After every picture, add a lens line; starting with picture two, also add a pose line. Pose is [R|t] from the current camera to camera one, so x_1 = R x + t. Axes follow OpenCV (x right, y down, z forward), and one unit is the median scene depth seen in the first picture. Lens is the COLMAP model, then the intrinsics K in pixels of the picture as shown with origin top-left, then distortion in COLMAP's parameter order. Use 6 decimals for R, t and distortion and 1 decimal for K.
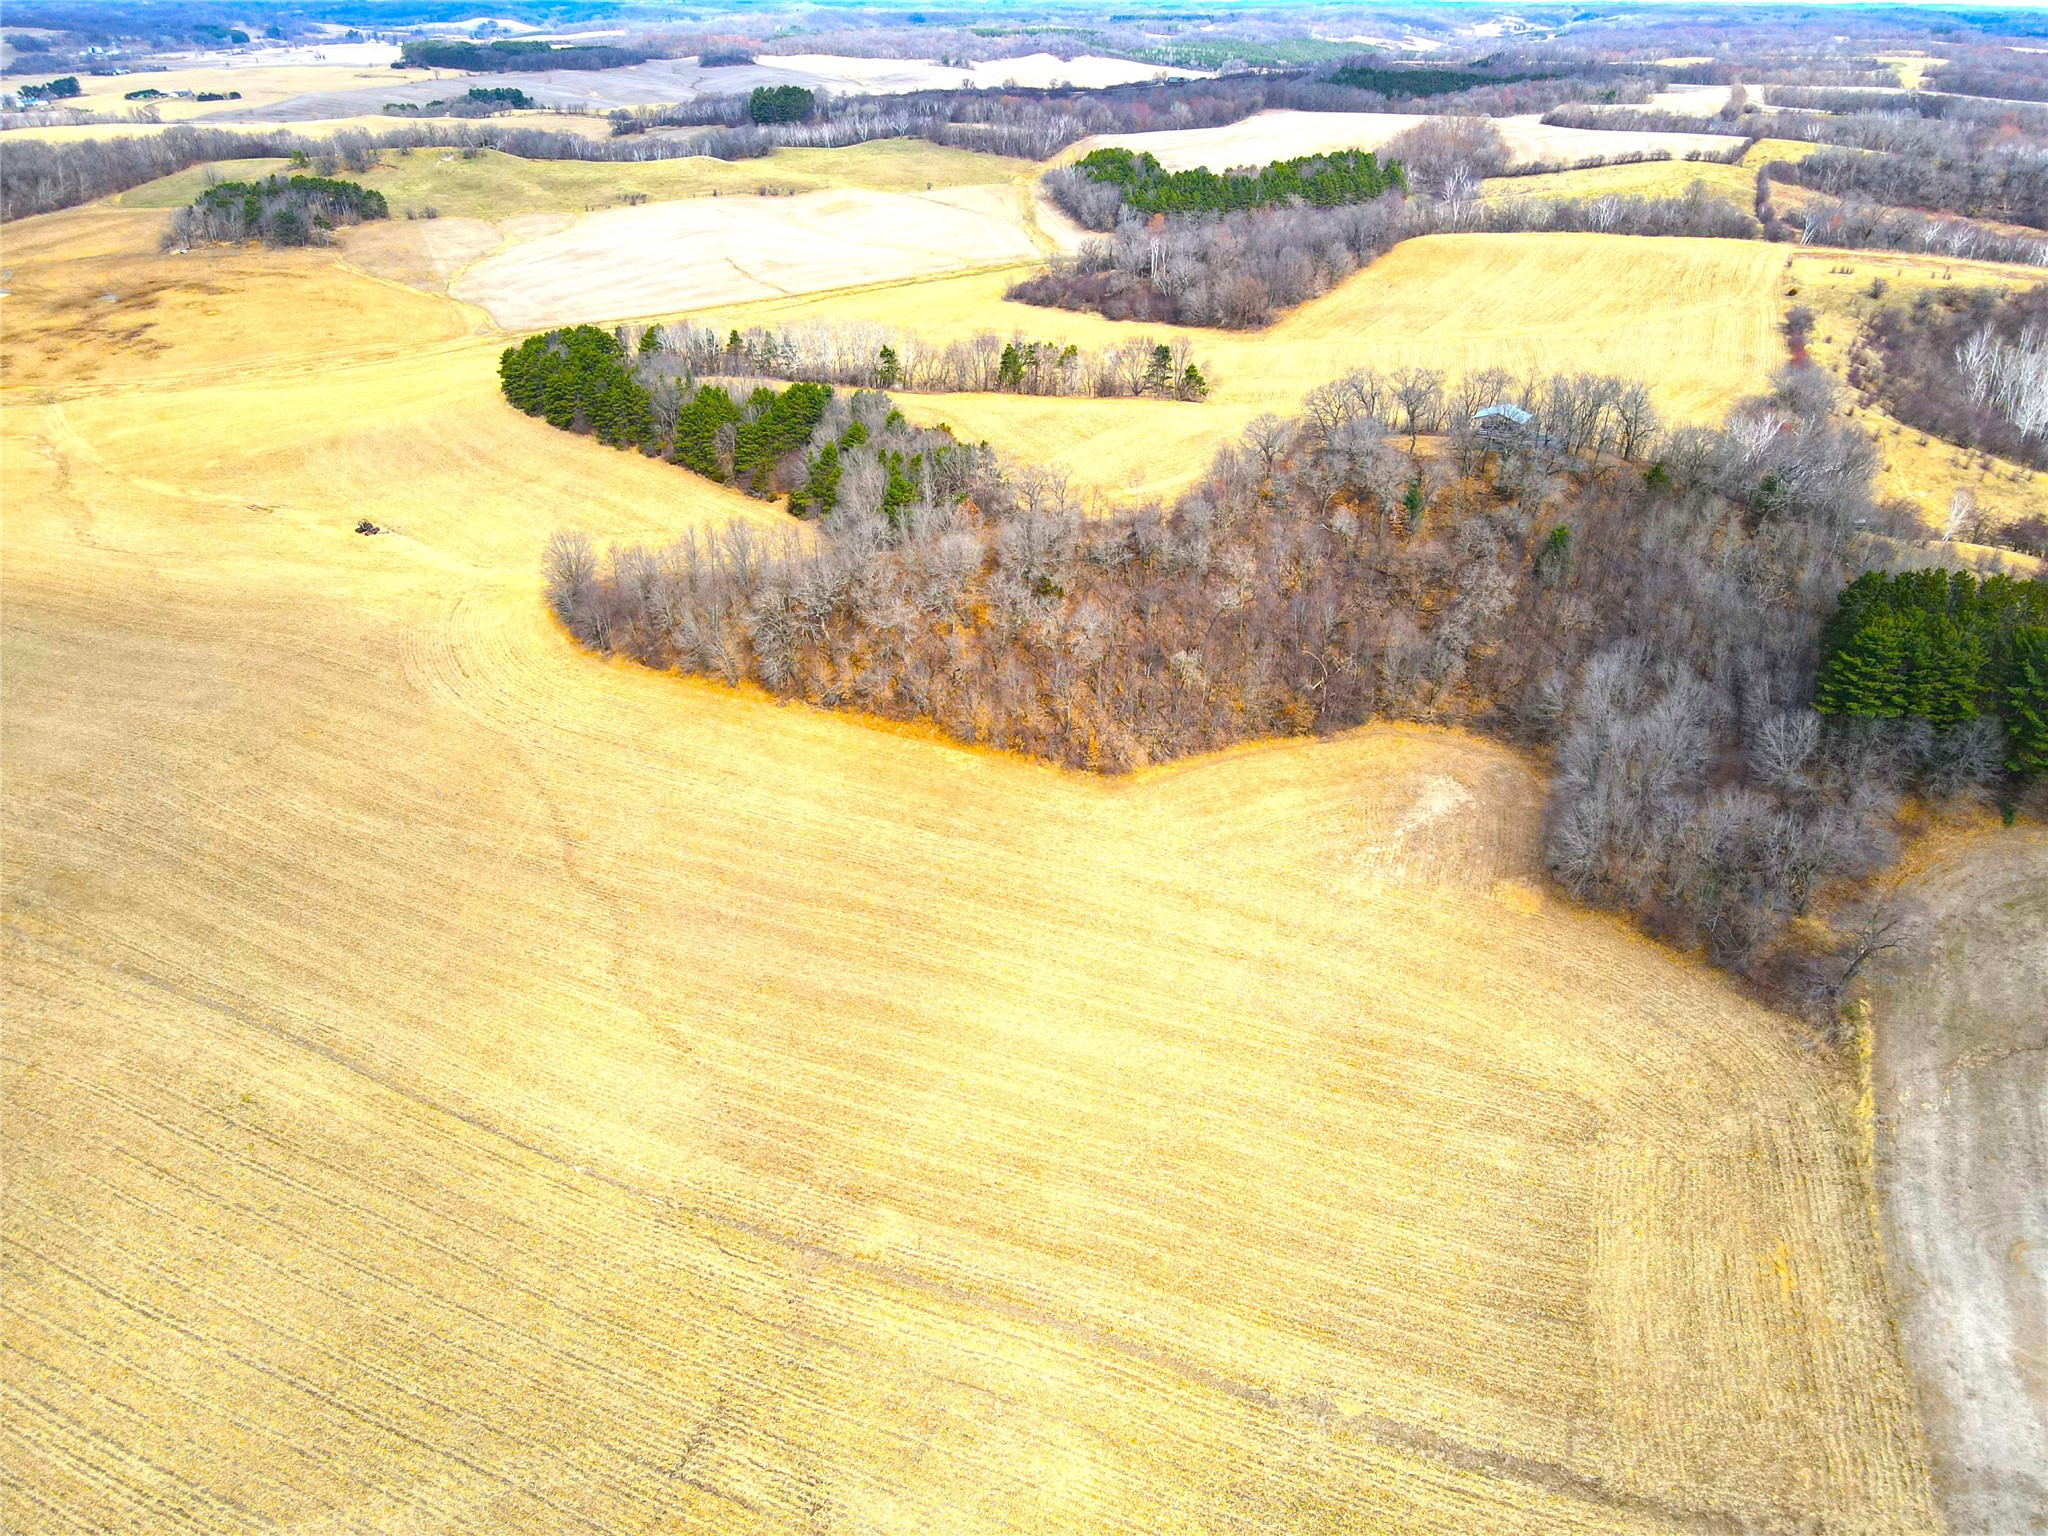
lens RADIAL K [[1505.0, 0, 1030.3], [0, 1505.0, 772.5], [0, 0, 1]] dist [0.009484, 0.004527]
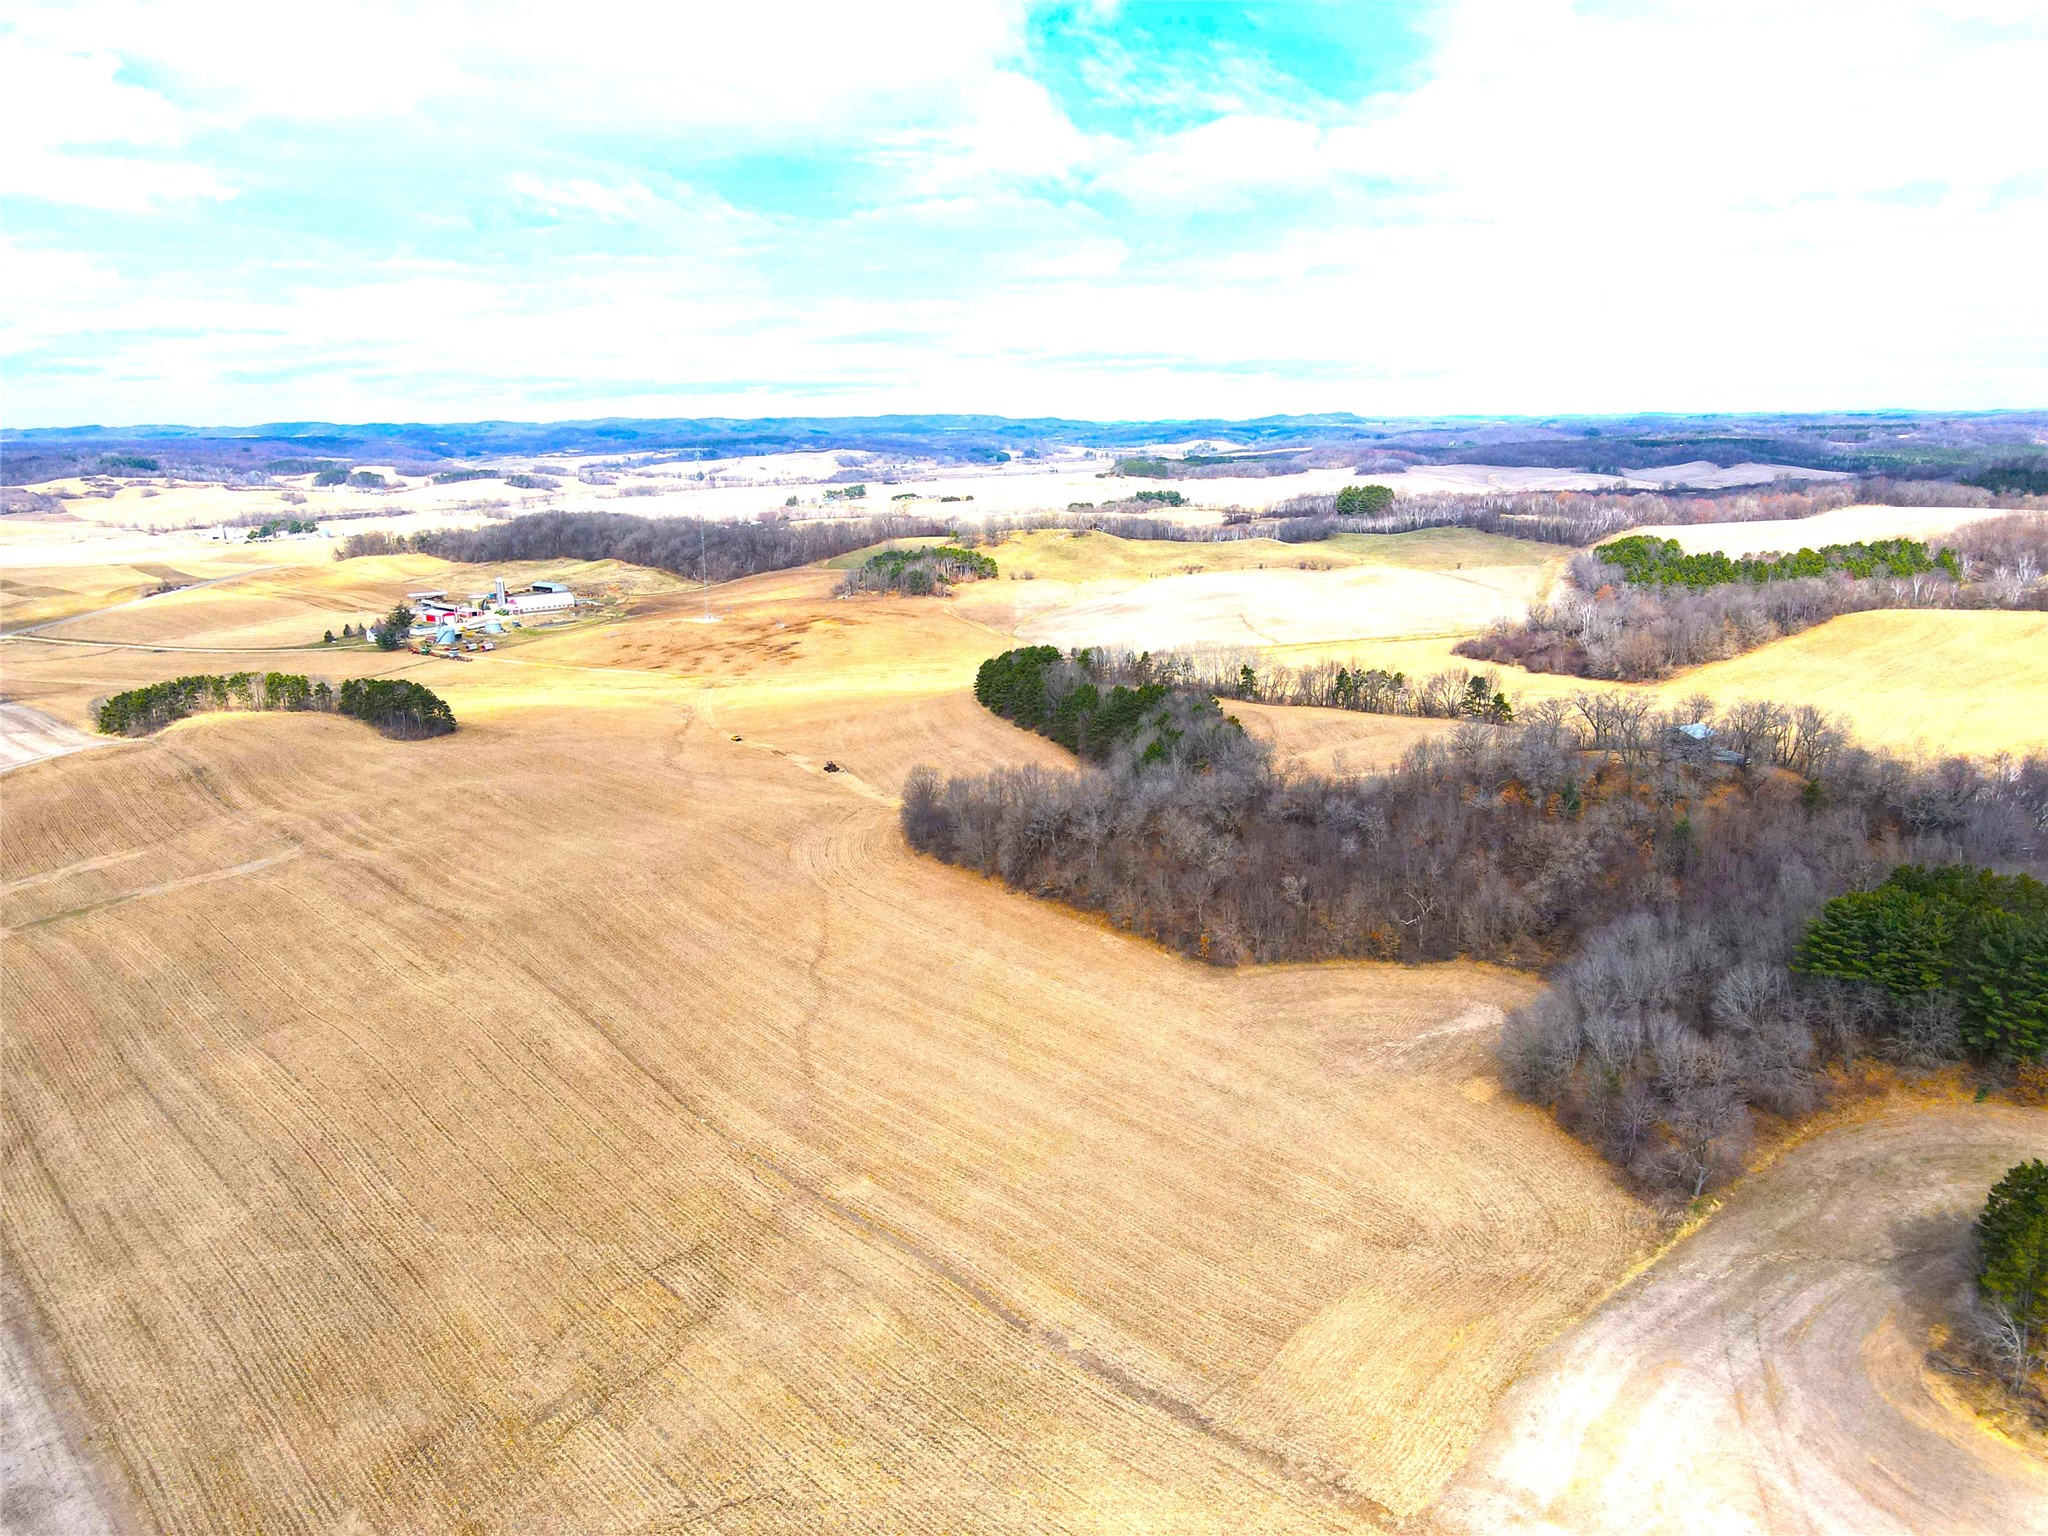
lens RADIAL K [[1502.5, 0, 1028.3], [0, 1502.5, 774.0], [0, 0, 1]] dist [-0.003938, 0.035995]
pose [[0.906088, 0.078027, -0.415833, 0.135700], [-0.176018, 0.963273, -0.202789, 0.041610], [0.384738, 0.256939, 0.886544, -0.064970]]
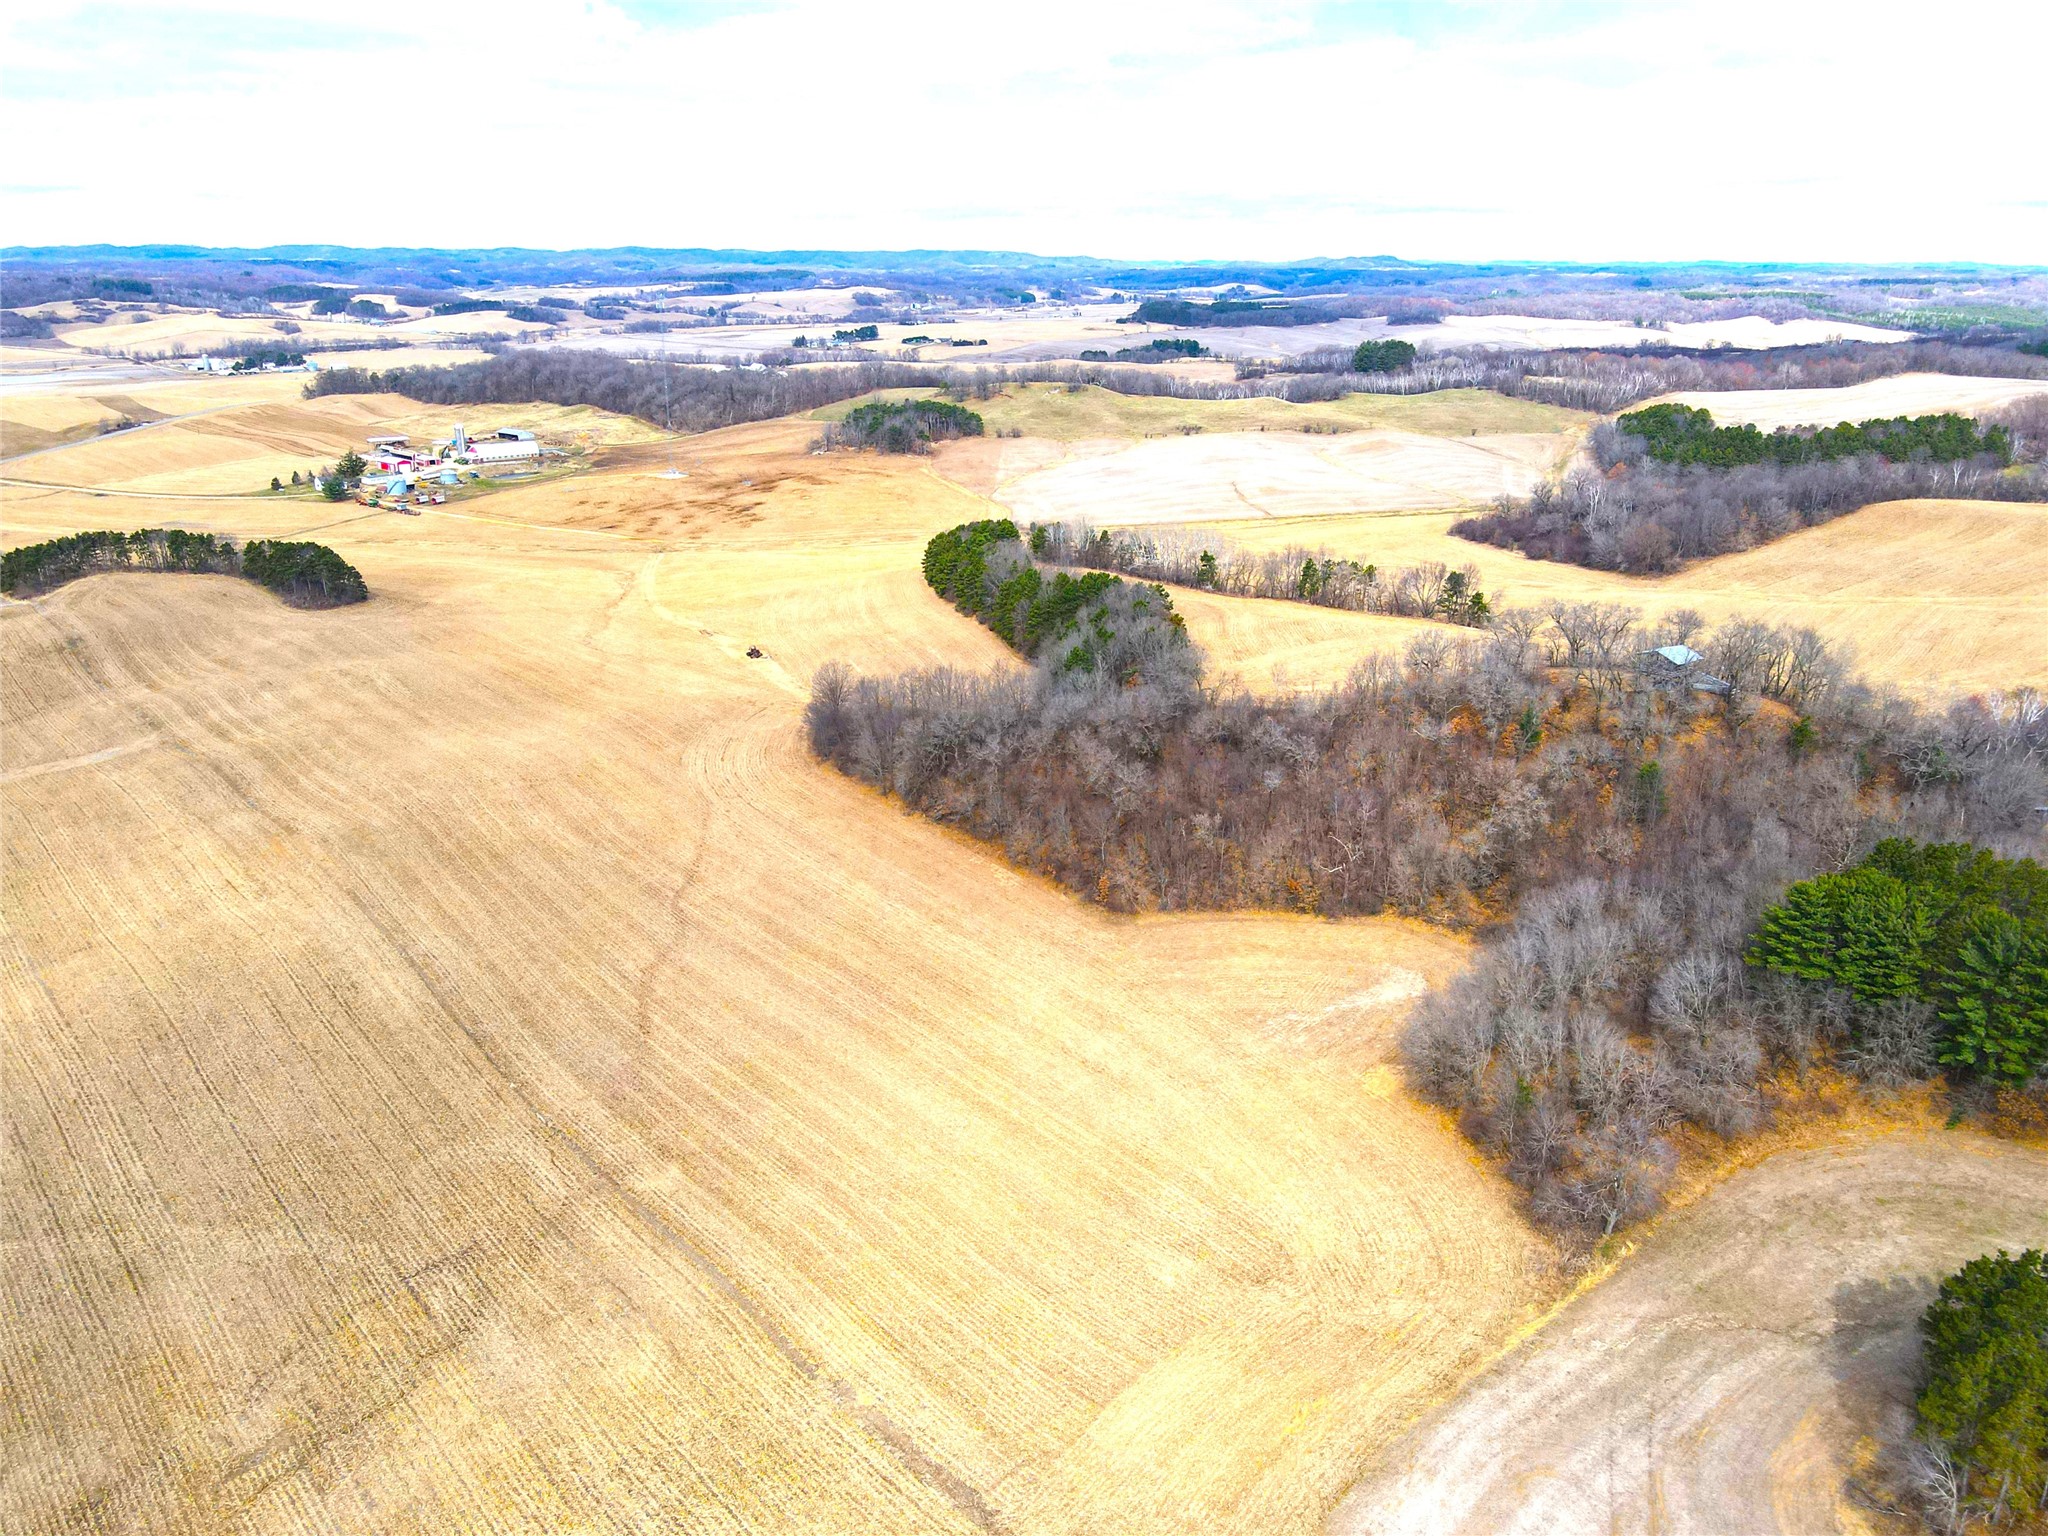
lens RADIAL K [[1502.5, 0, 1028.3], [0, 1502.5, 774.0], [0, 0, 1]] dist [-0.003938, 0.035995]
pose [[0.896804, 0.141211, -0.419287, 0.145600], [-0.201356, 0.974130, -0.102600, 0.009481], [0.393951, 0.176438, 0.902038, -0.014417]]
